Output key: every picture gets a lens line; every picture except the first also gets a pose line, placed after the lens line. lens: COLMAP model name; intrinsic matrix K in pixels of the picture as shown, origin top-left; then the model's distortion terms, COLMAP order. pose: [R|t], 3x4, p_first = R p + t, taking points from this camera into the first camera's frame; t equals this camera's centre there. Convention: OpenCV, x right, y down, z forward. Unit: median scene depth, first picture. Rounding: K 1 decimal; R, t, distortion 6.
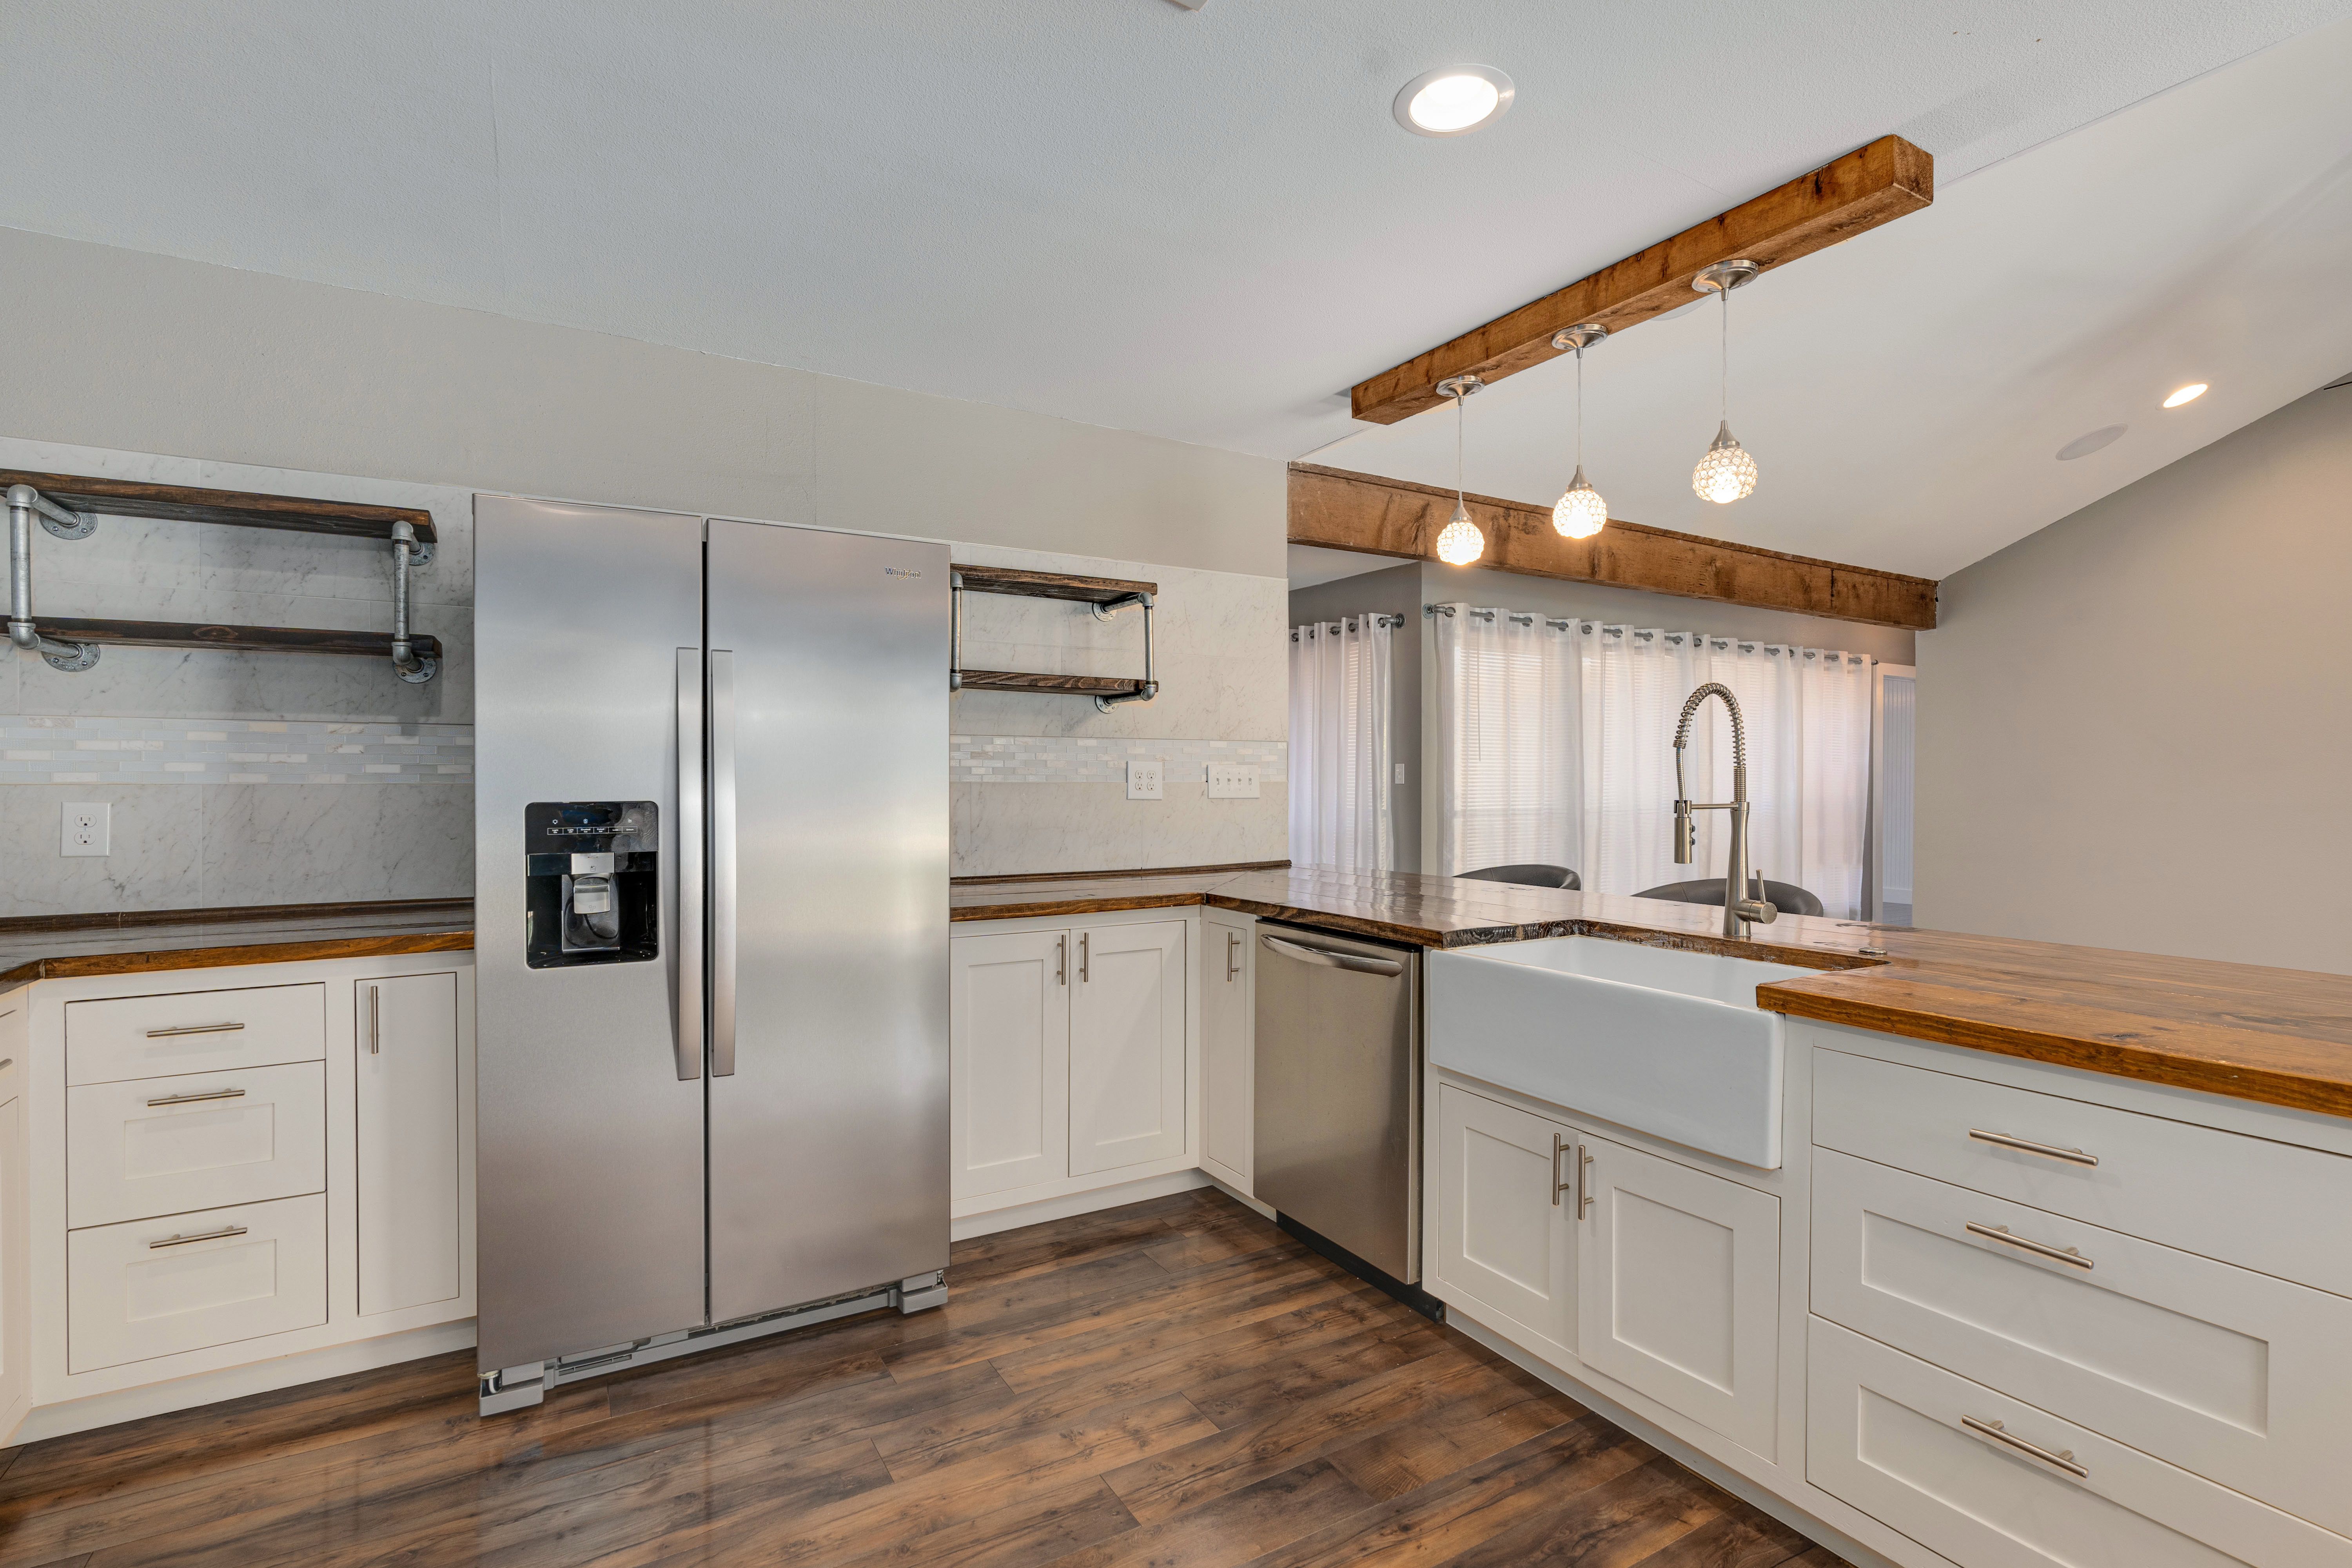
lens RADIAL K [[1091.3, 0, 1253.1], [0, 1091.3, 787.5], [0, 0, 1]] dist [-0.000981, -0.000145]
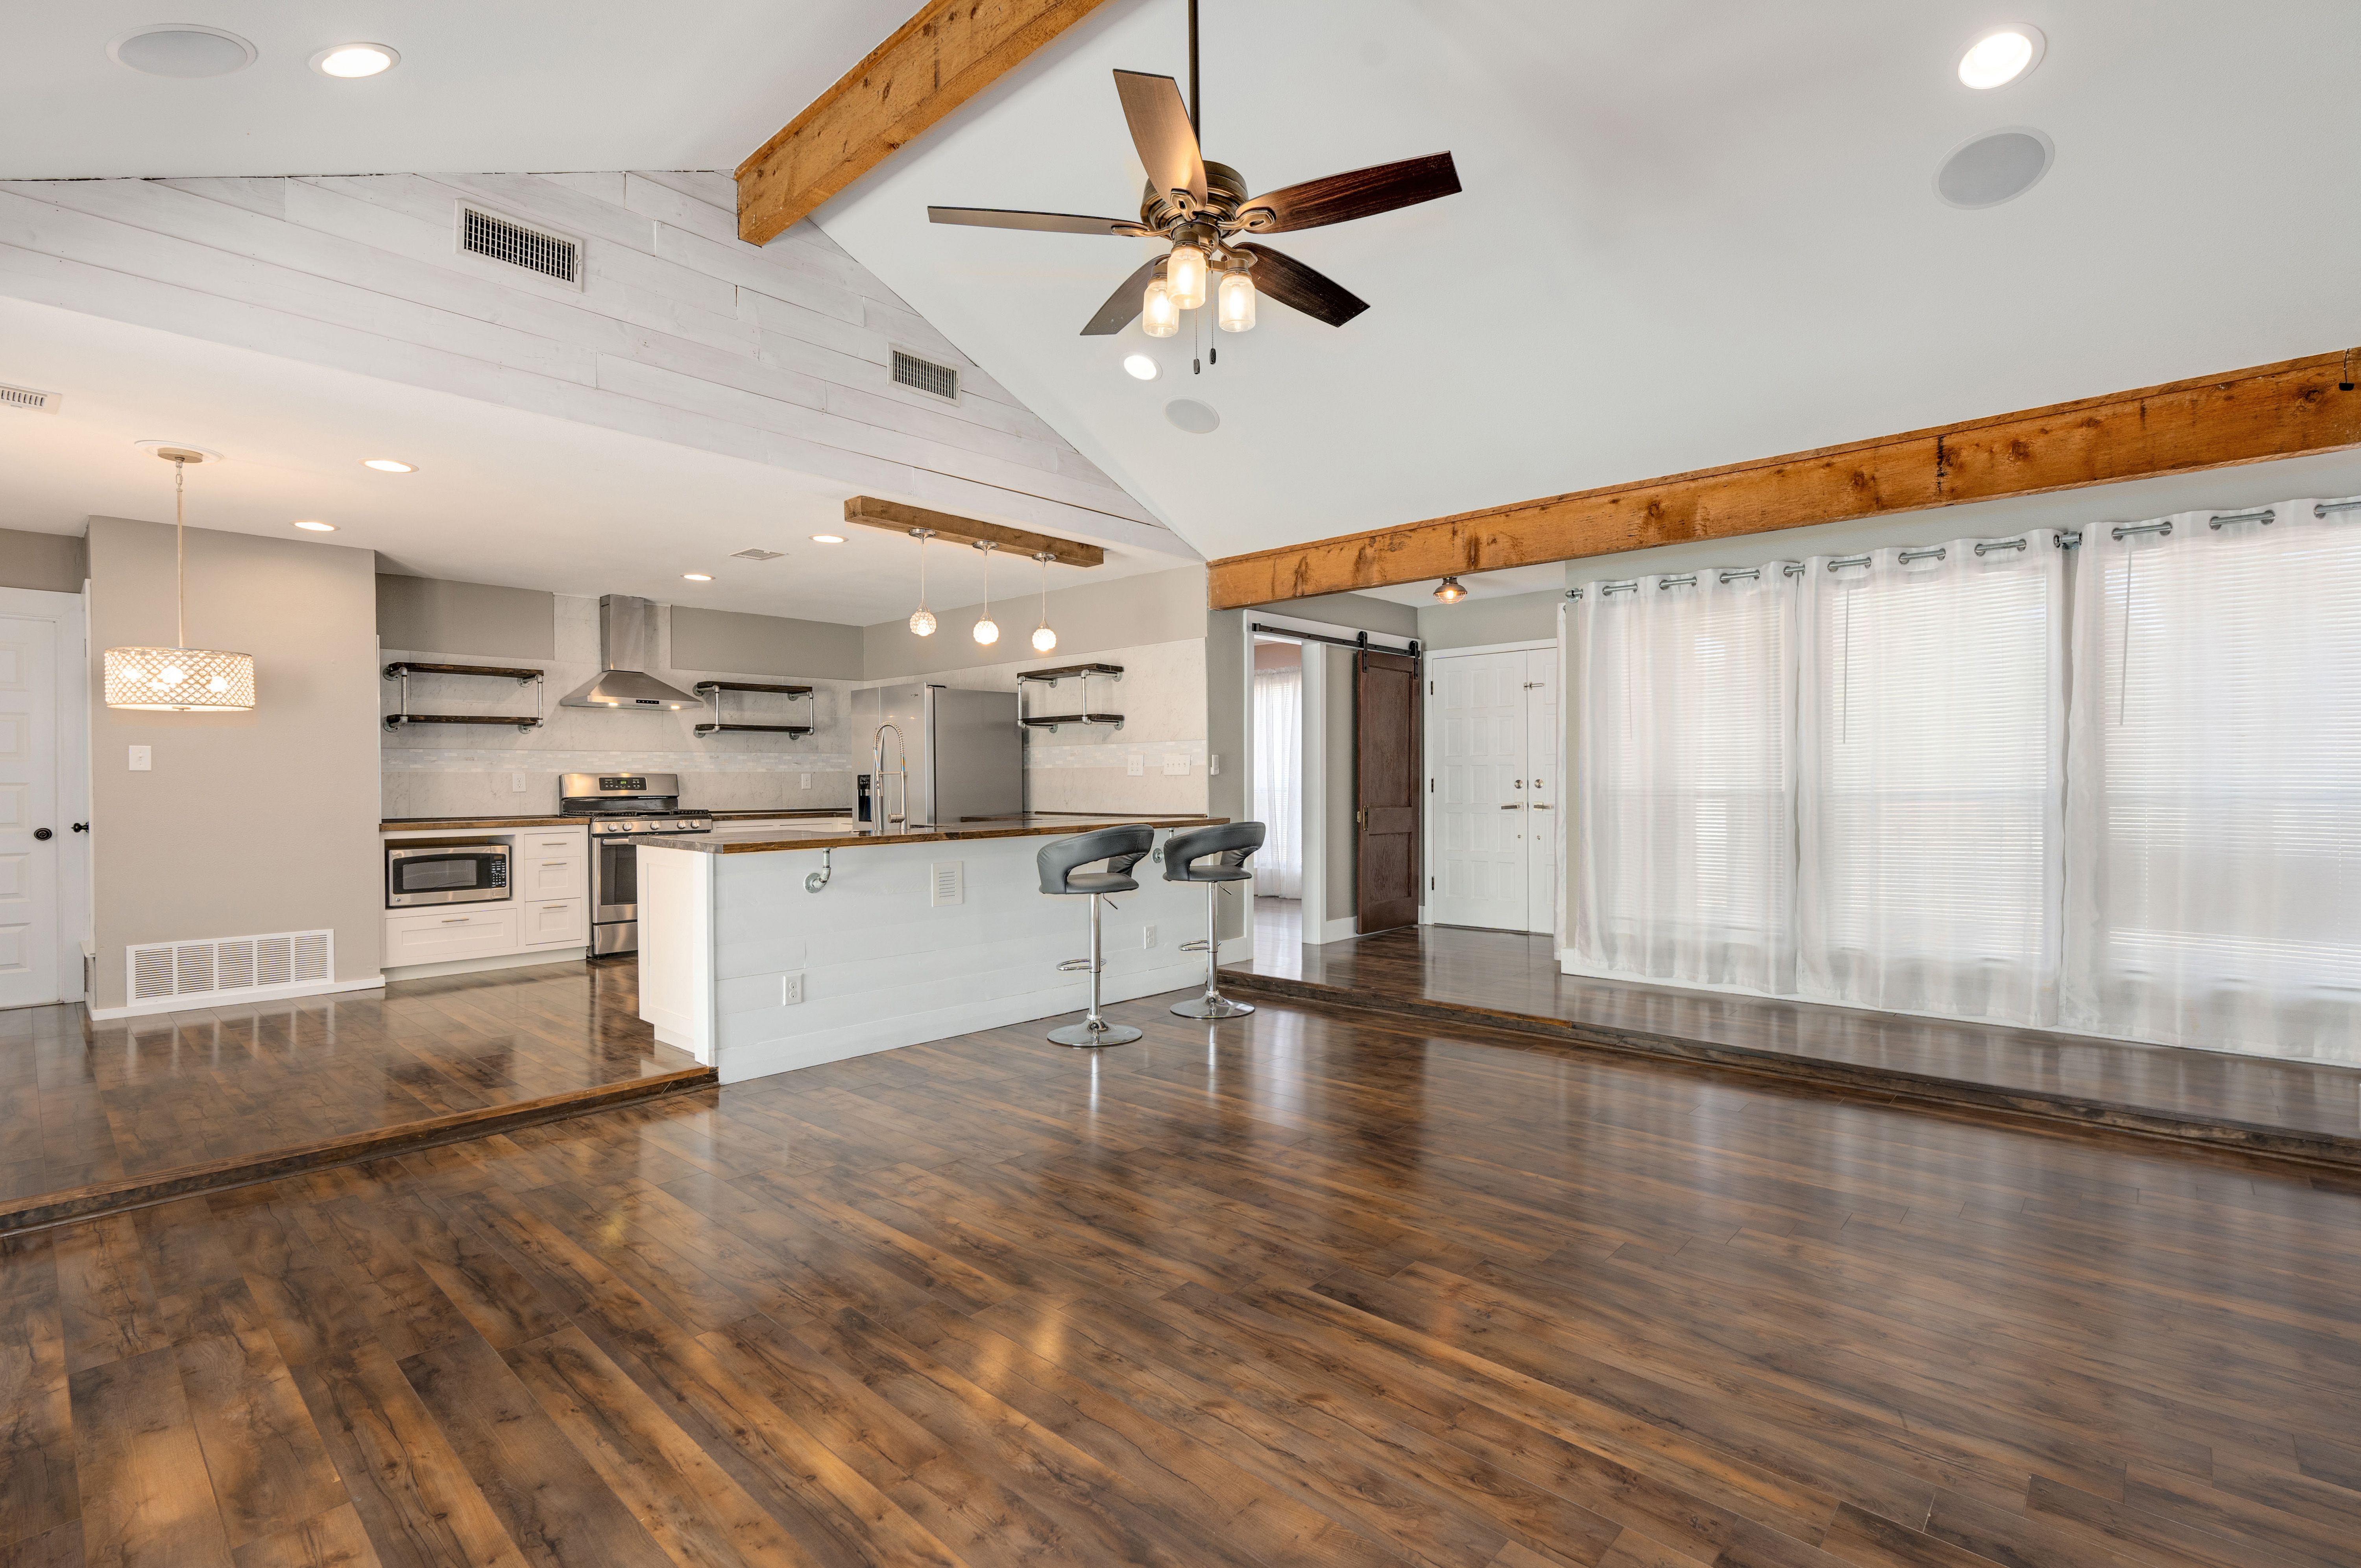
lens RADIAL K [[1137.8, 0, 1115.6], [0, 1137.8, 785.1], [0, 0, 1]] dist [-0.002086, -0.000243]
pose [[0.231225, -0.000032, -0.972900, 2.330601], [0.001007, 0.999999, 0.000206, 0.037399], [0.972900, -0.001028, 0.231225, 0.702572]]
